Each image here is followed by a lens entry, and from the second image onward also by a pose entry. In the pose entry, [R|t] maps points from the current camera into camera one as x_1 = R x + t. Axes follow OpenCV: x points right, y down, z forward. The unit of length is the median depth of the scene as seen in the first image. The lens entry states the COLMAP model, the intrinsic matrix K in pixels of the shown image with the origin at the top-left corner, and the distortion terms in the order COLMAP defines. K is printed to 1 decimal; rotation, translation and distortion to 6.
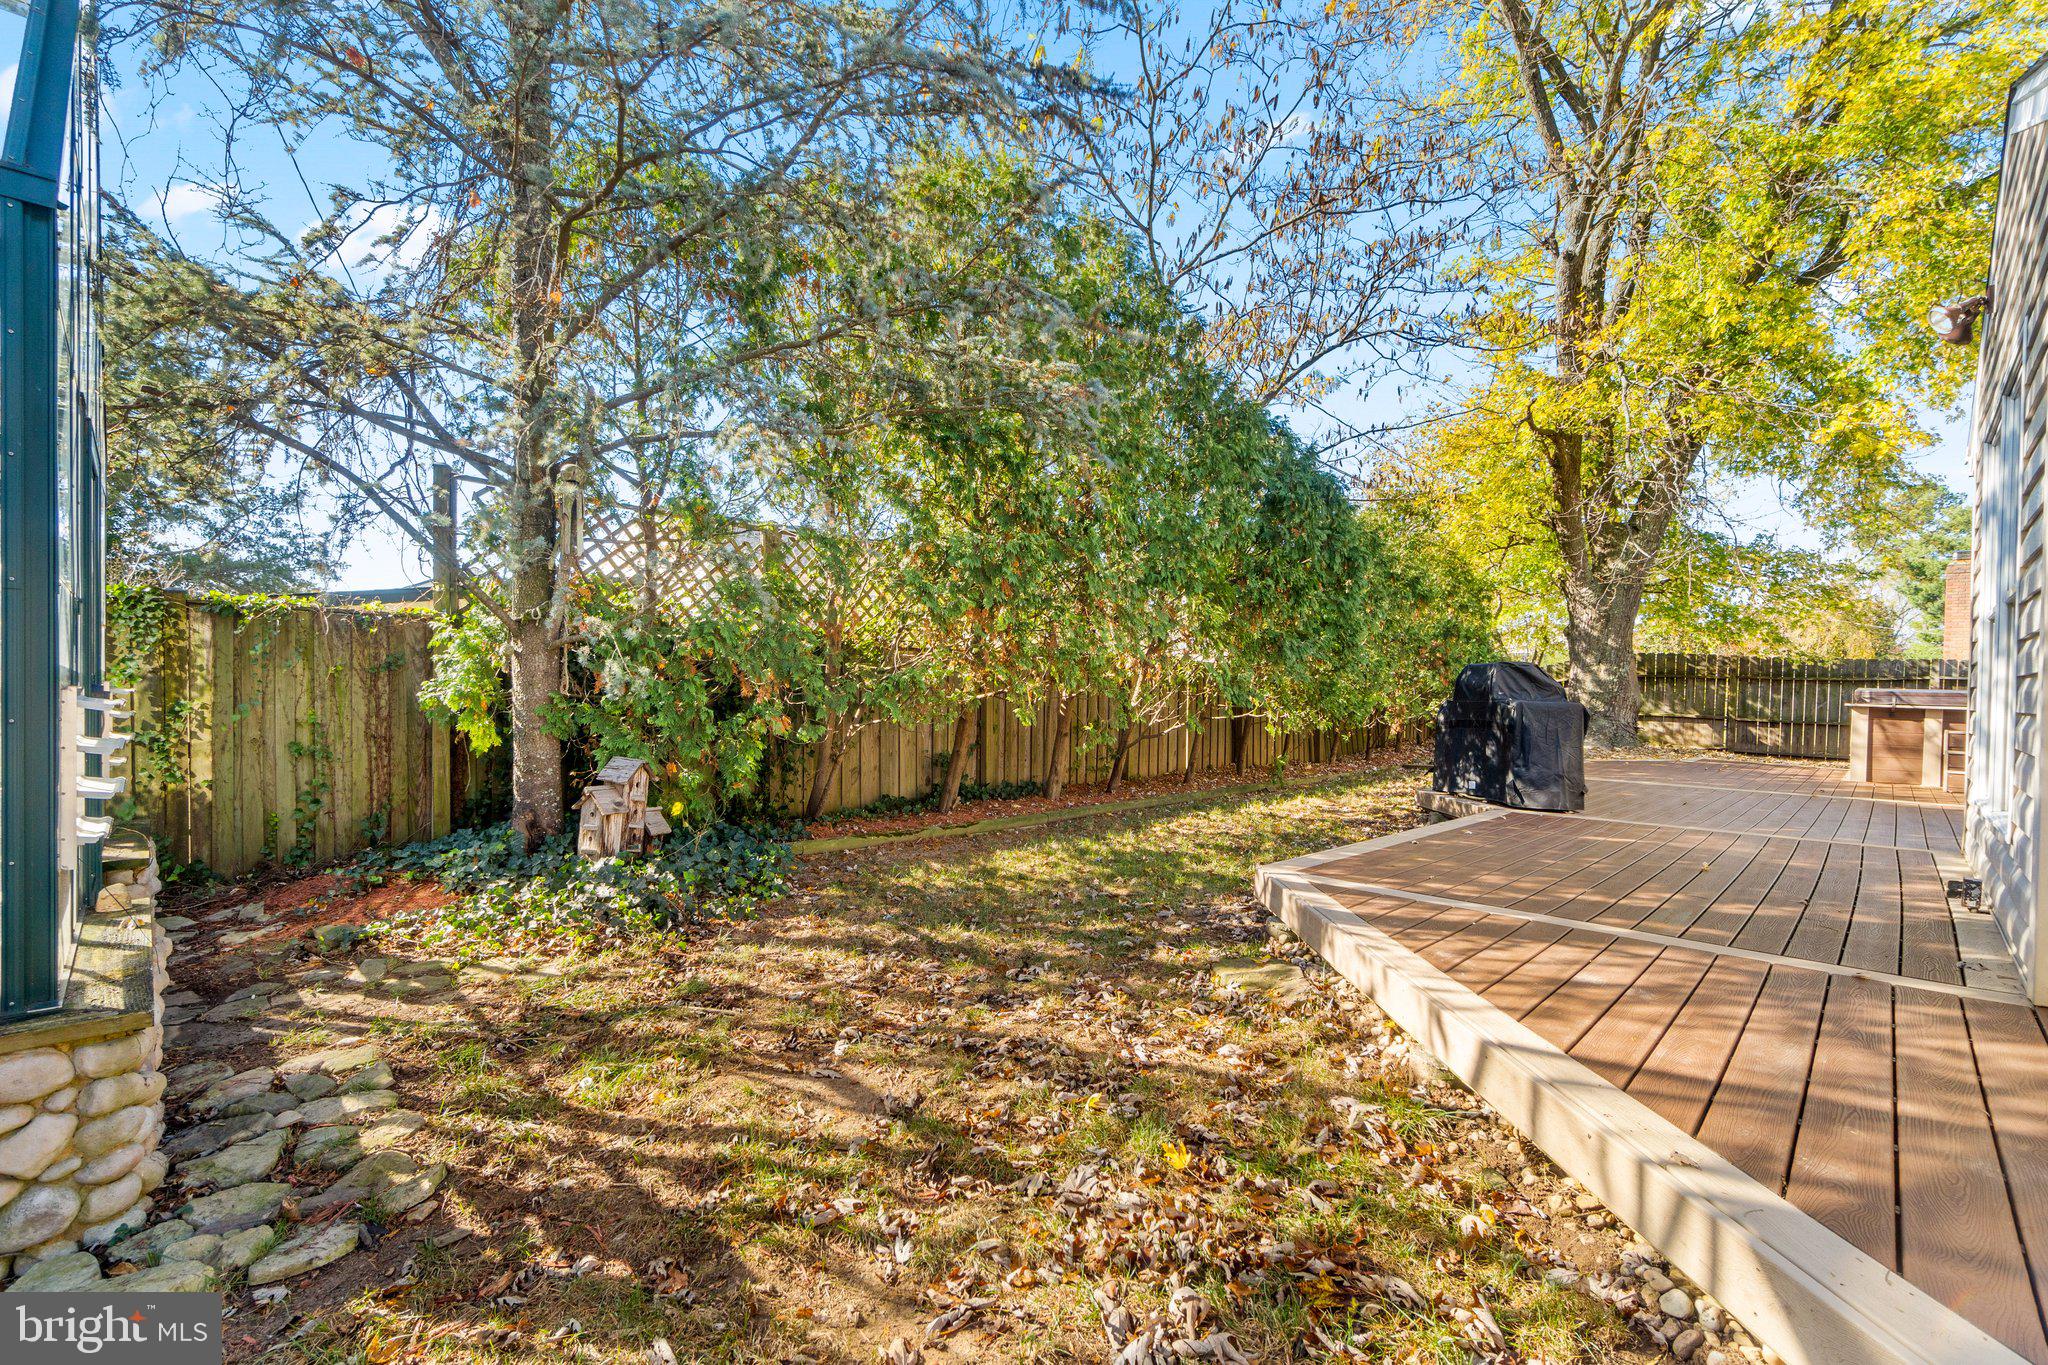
lens RADIAL K [[908.9, 0, 1026.5], [0, 908.9, 694.0], [0, 0, 1]] dist [0.000128, 0.000195]
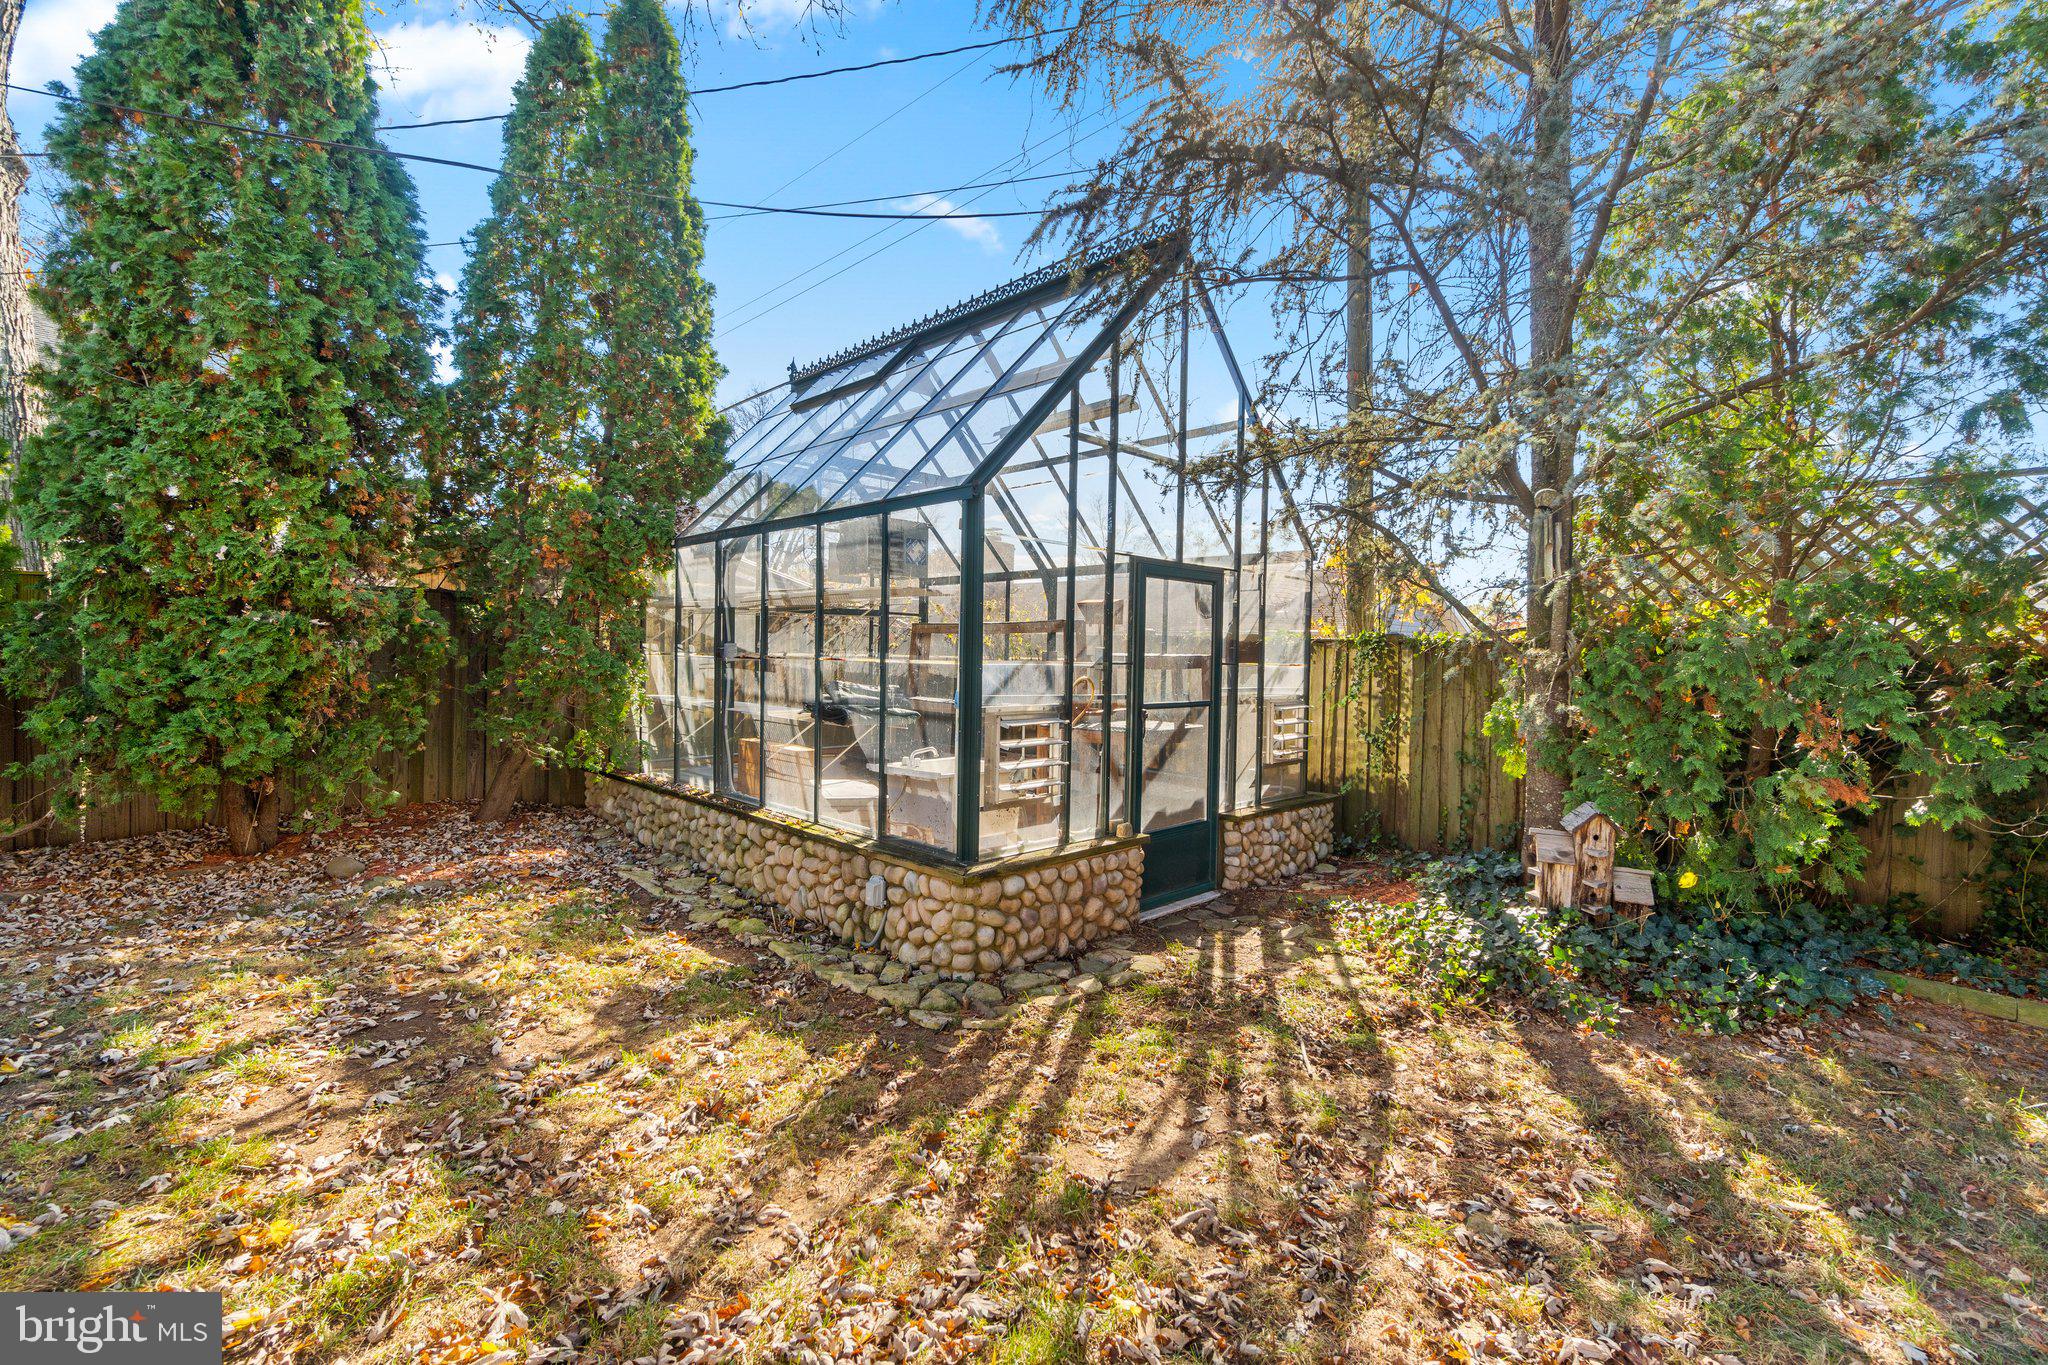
lens RADIAL K [[890.5, 0, 1039.6], [0, 890.5, 655.6], [0, 0, 1]] dist [-0.003269, -0.000775]
pose [[-0.001232, -0.017654, -0.999843, 0.567165], [-0.017072, 0.999699, -0.017630, -0.064924], [0.999853, 0.017048, -0.001533, 0.624008]]
